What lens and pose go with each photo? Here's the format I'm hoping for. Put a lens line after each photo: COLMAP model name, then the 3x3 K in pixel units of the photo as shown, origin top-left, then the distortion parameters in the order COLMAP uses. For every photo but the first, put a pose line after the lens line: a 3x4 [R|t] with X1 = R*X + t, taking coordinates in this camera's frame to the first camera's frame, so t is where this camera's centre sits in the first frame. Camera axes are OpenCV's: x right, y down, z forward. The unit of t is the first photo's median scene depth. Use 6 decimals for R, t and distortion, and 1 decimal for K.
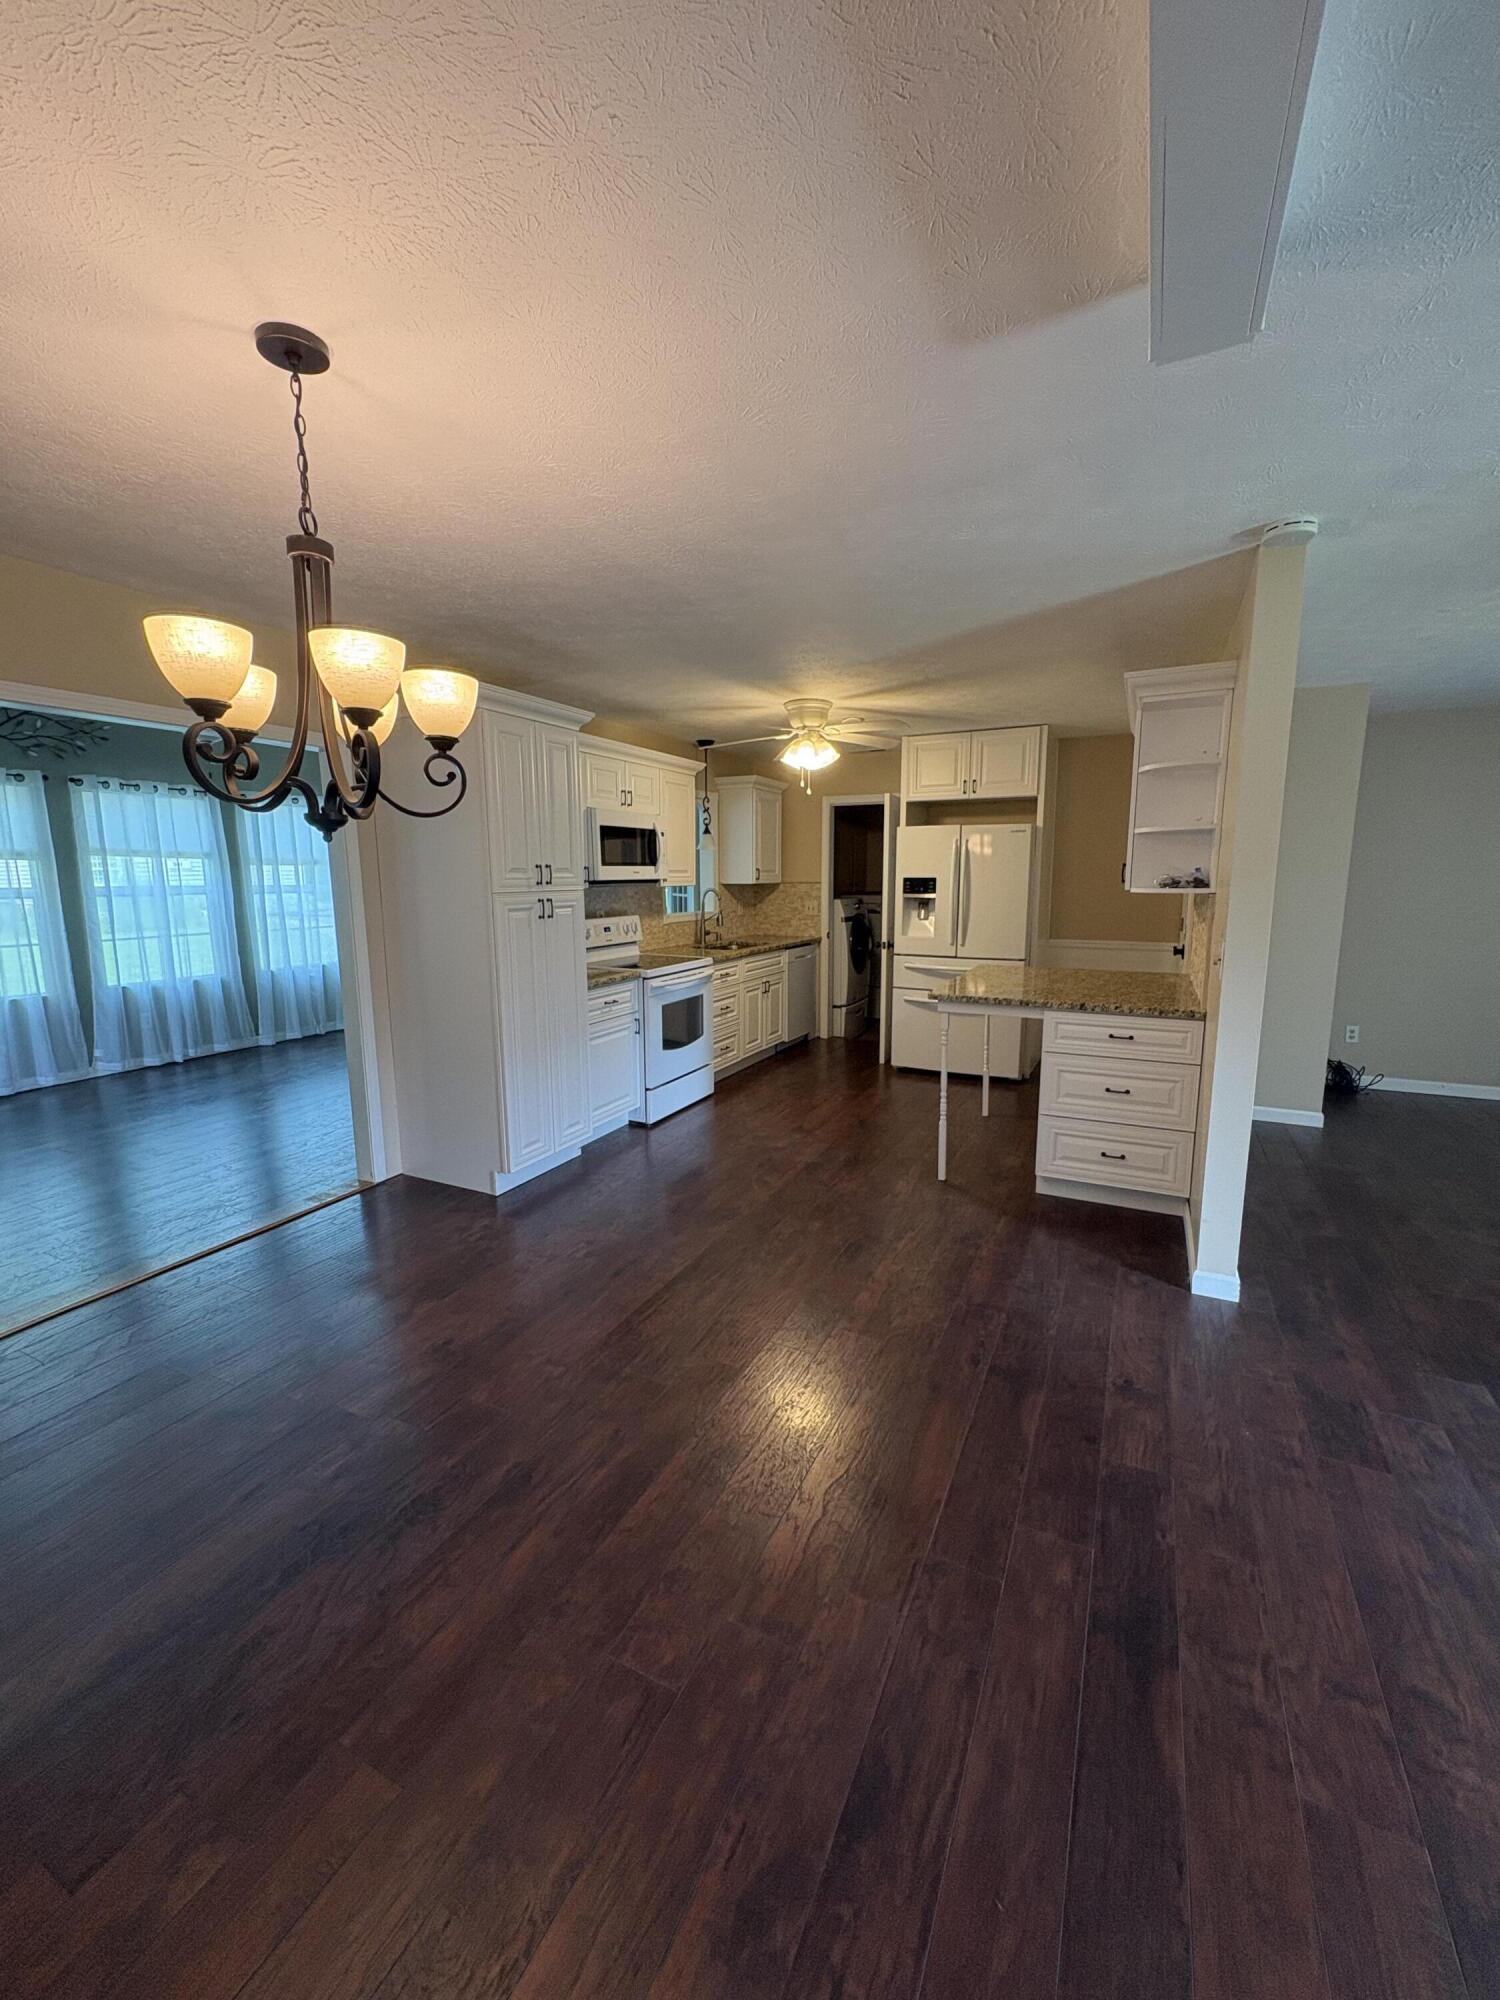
lens RADIAL K [[791.0, 0, 749.6], [0, 791.0, 998.6], [0, 0, 1]] dist [-0.001307, 0.000392]
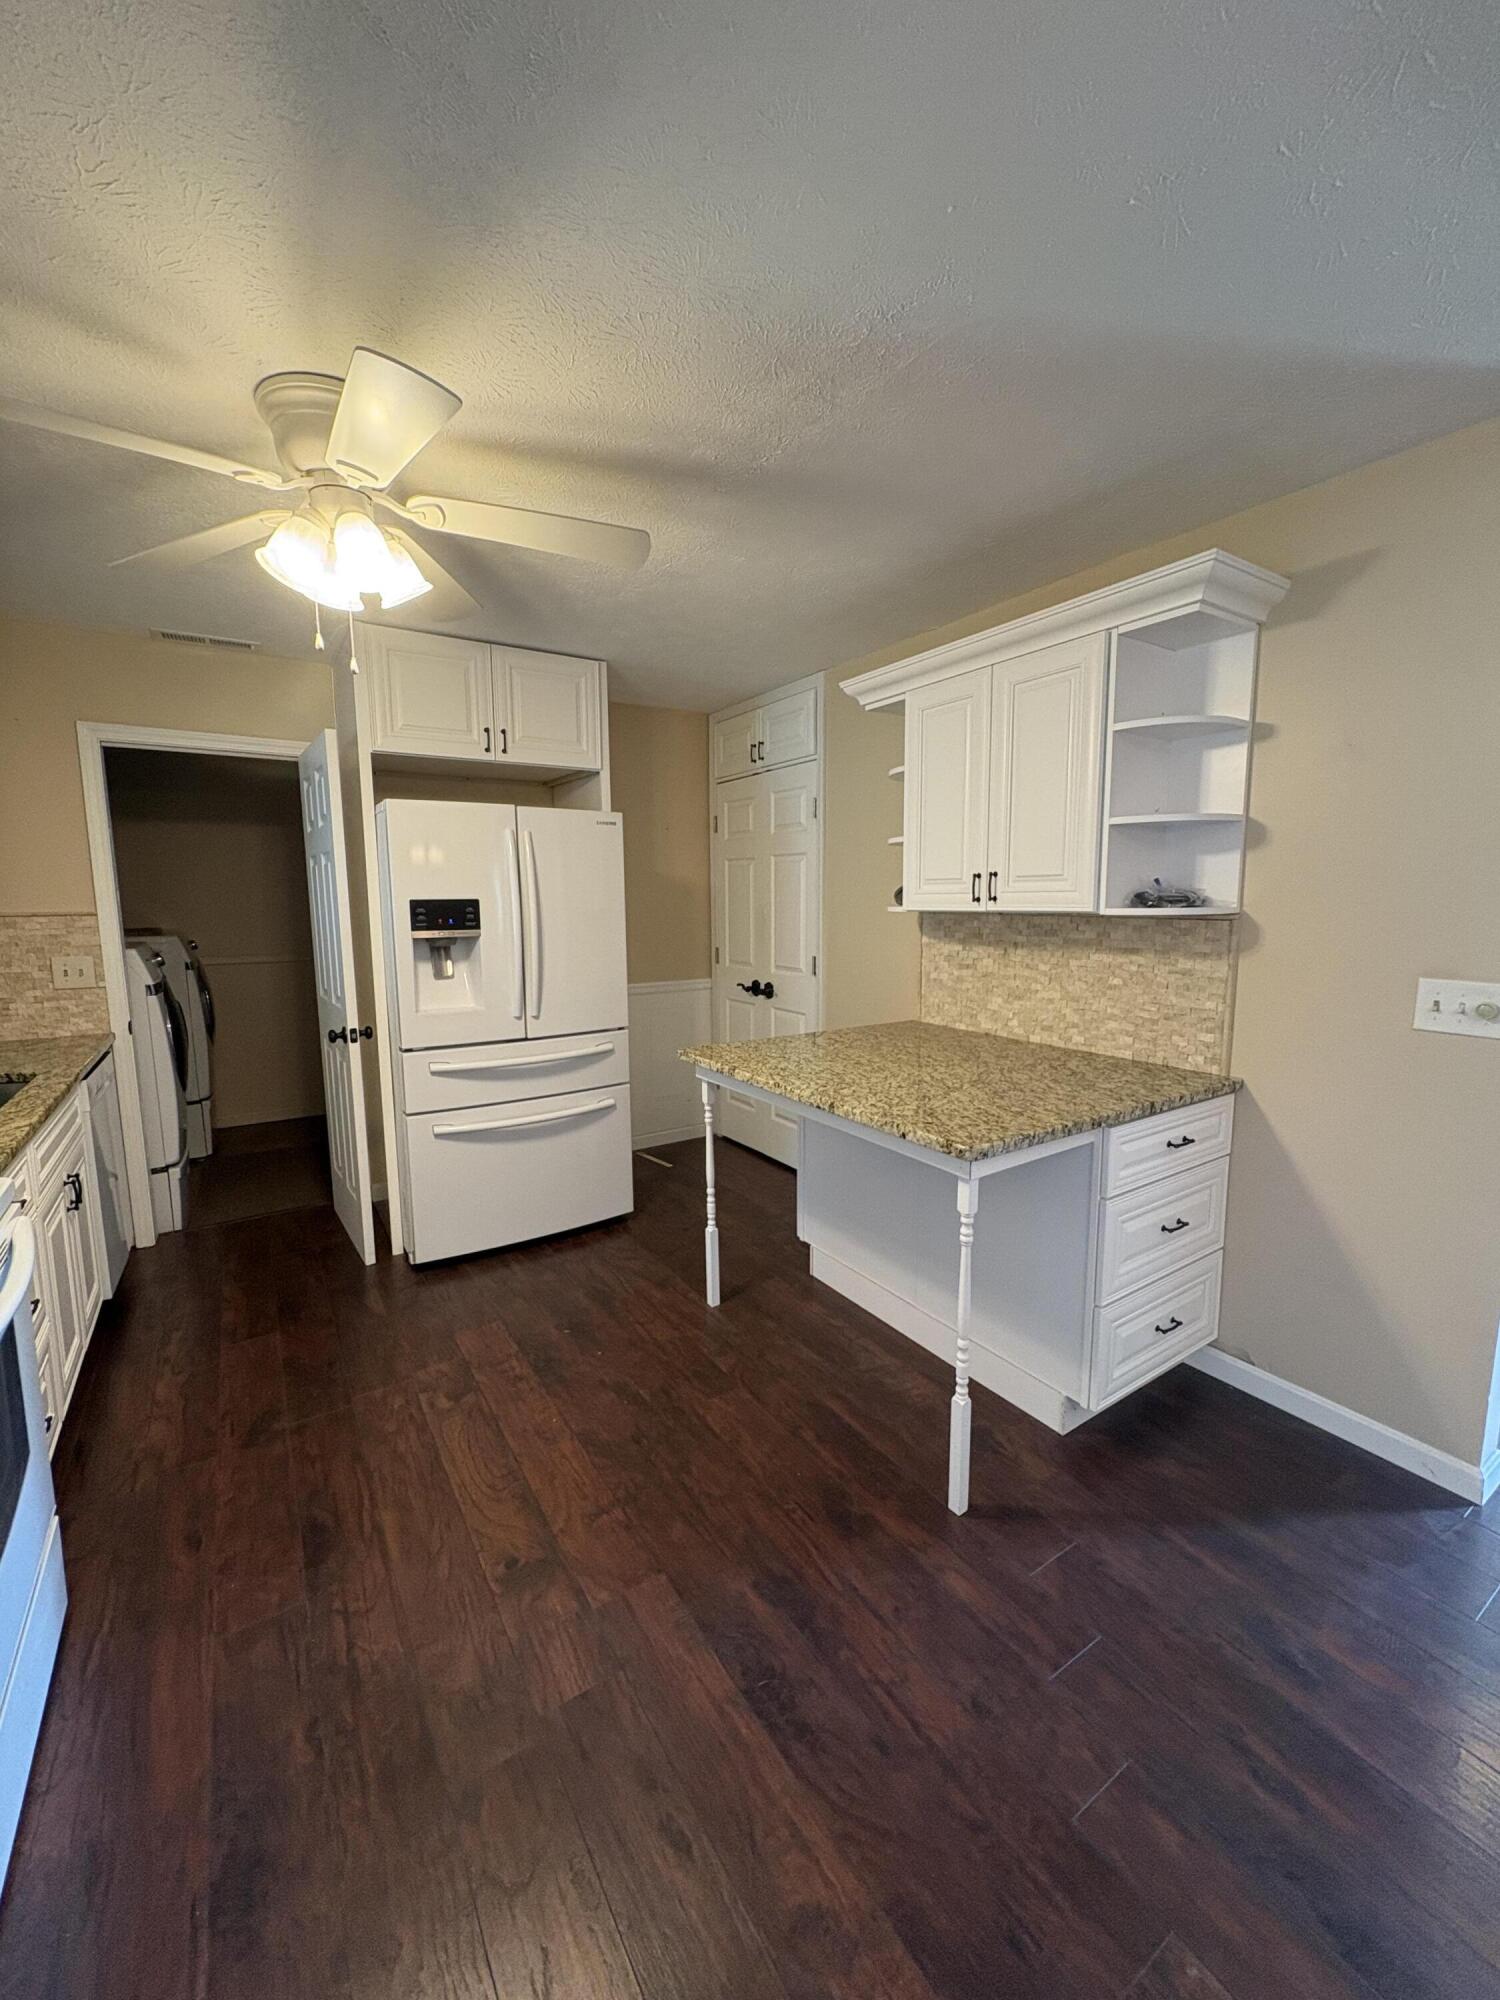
lens RADIAL K [[791.0, 0, 748.1], [0, 791.0, 999.2], [0, 0, 1]] dist [-0.001307, 0.000392]
pose [[0.504679, -0.112904, 0.855893, -0.165723], [0.139614, 0.989035, 0.048144, -0.101213], [-0.851943, 0.095197, 0.514908, 0.675645]]
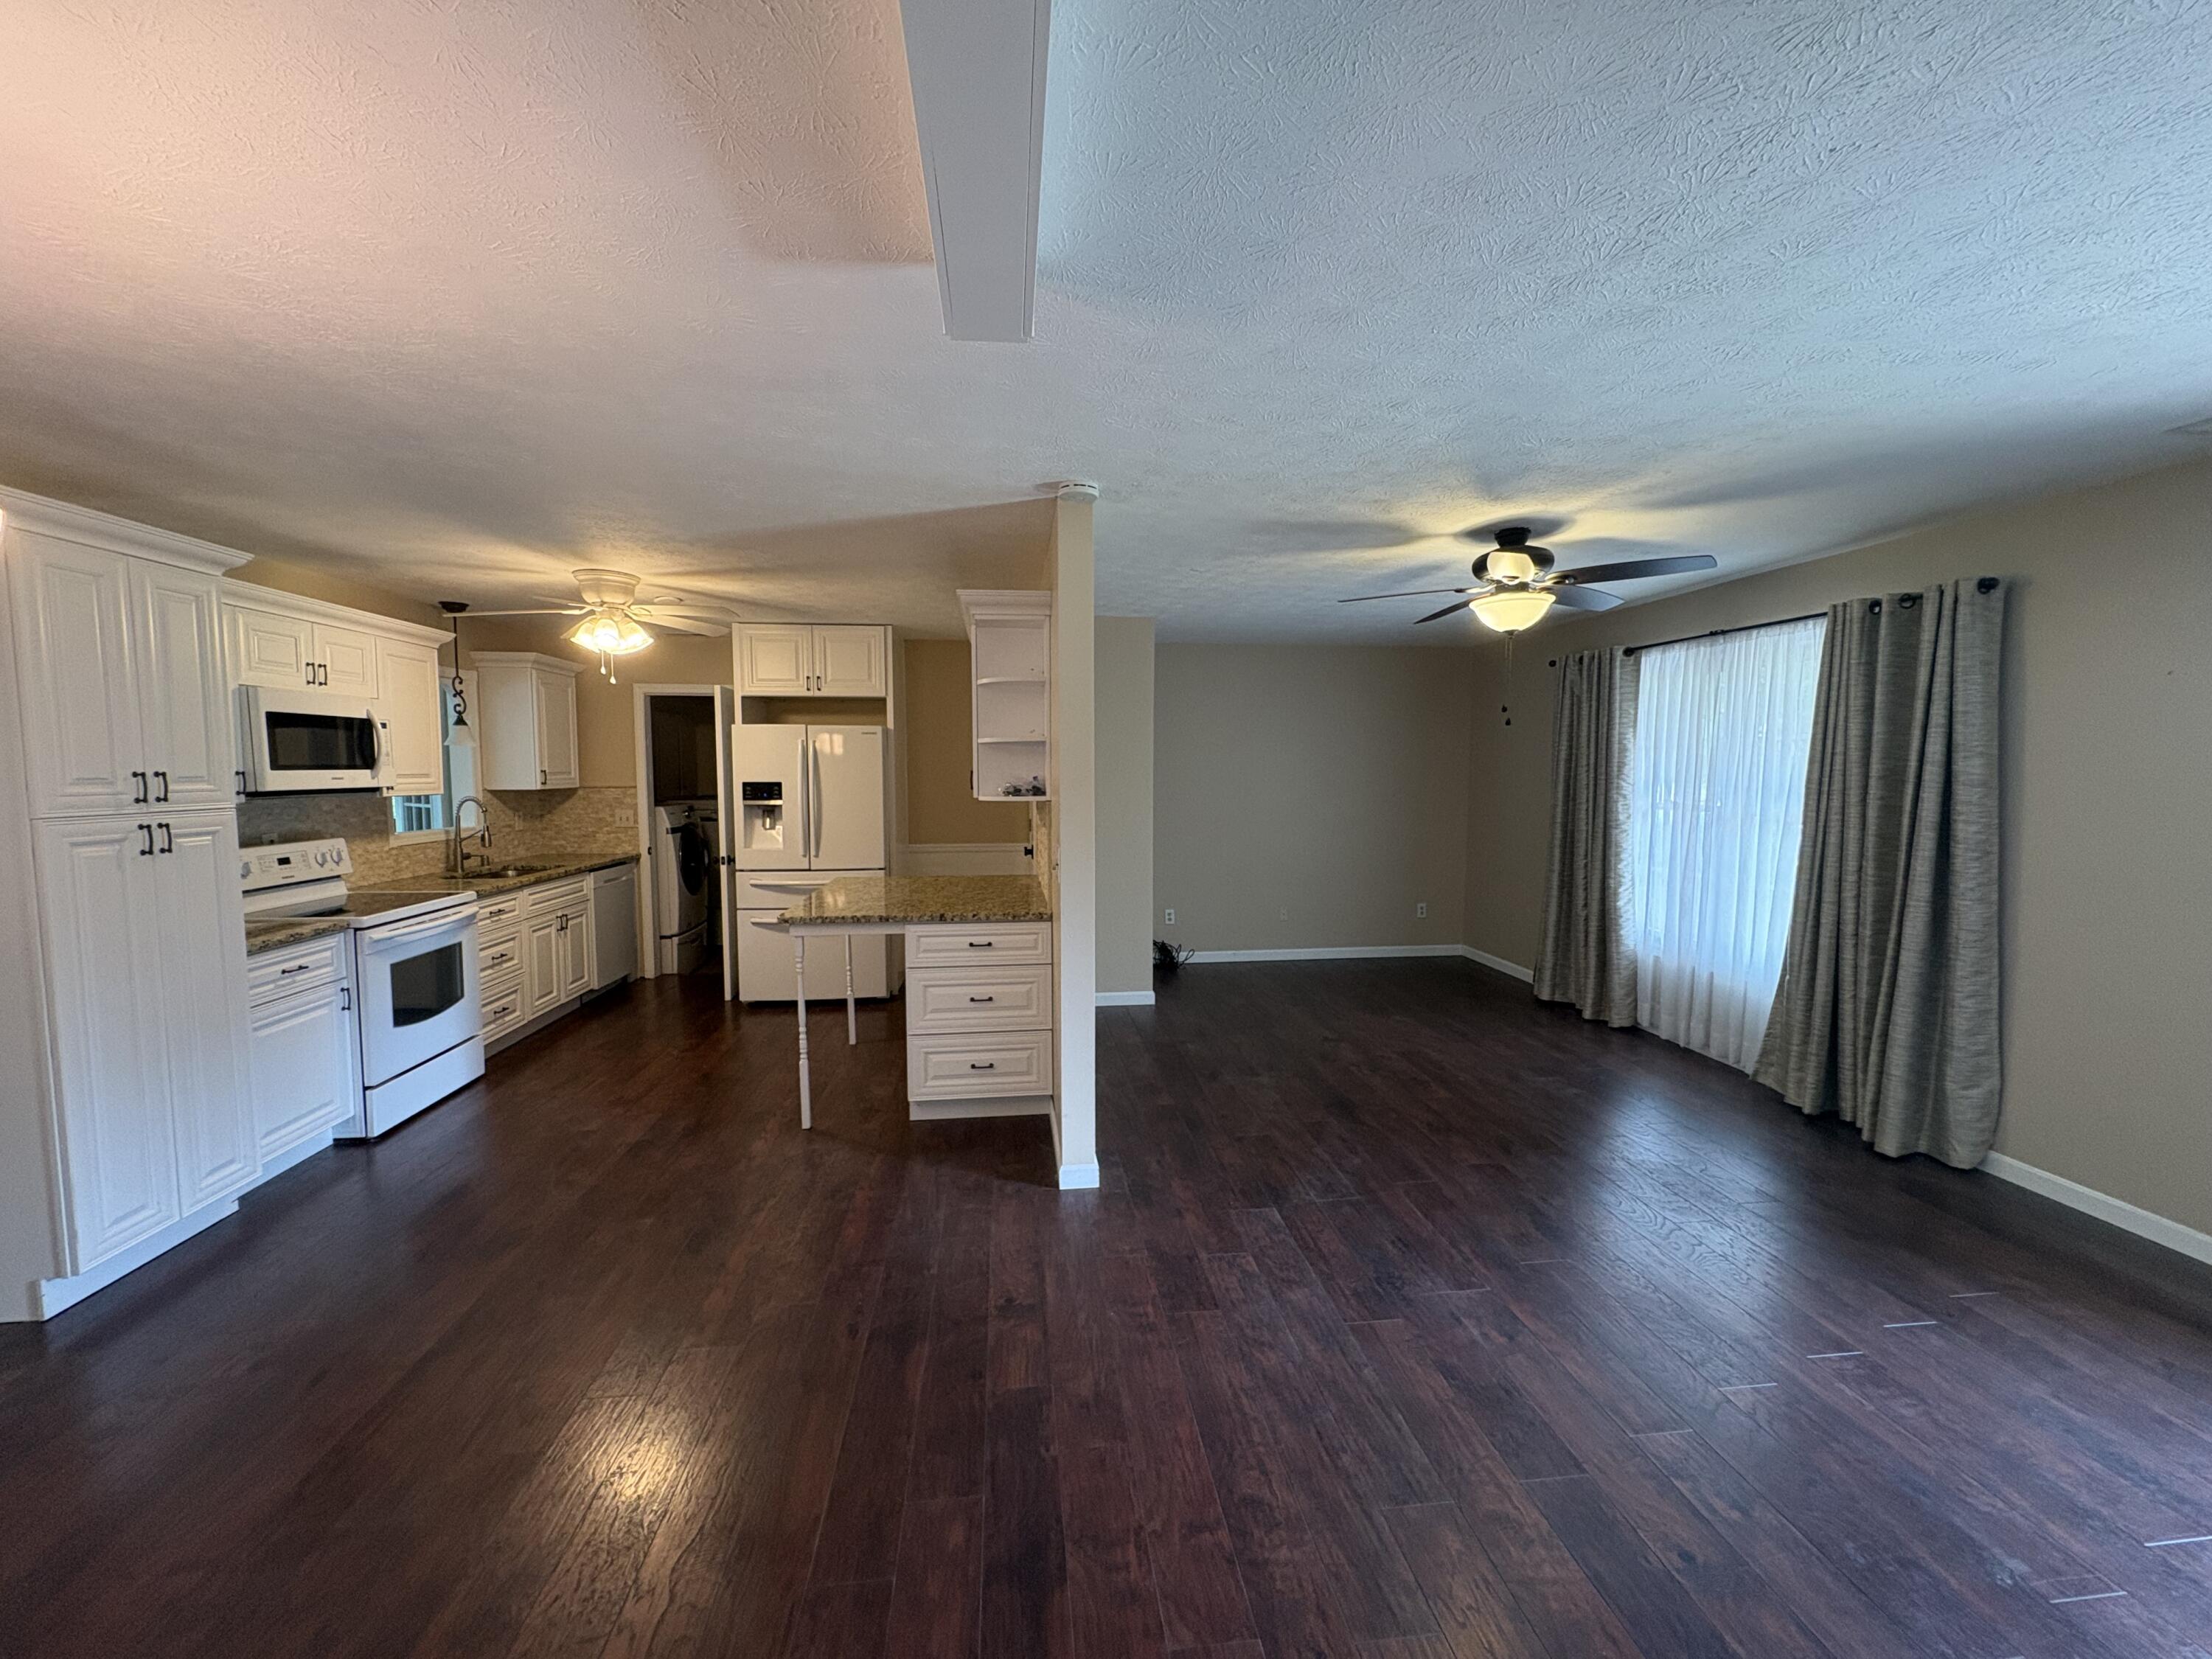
lens RADIAL K [[874.8, 0, 1104.1], [0, 874.8, 829.7], [0, 0, 1]] dist [-0.001307, 0.000392]
pose [[0.838243, -0.035202, 0.544159, 0.003352], [0.082332, 0.994644, -0.062485, -0.009719], [-0.539045, 0.097179, 0.836652, -0.015648]]
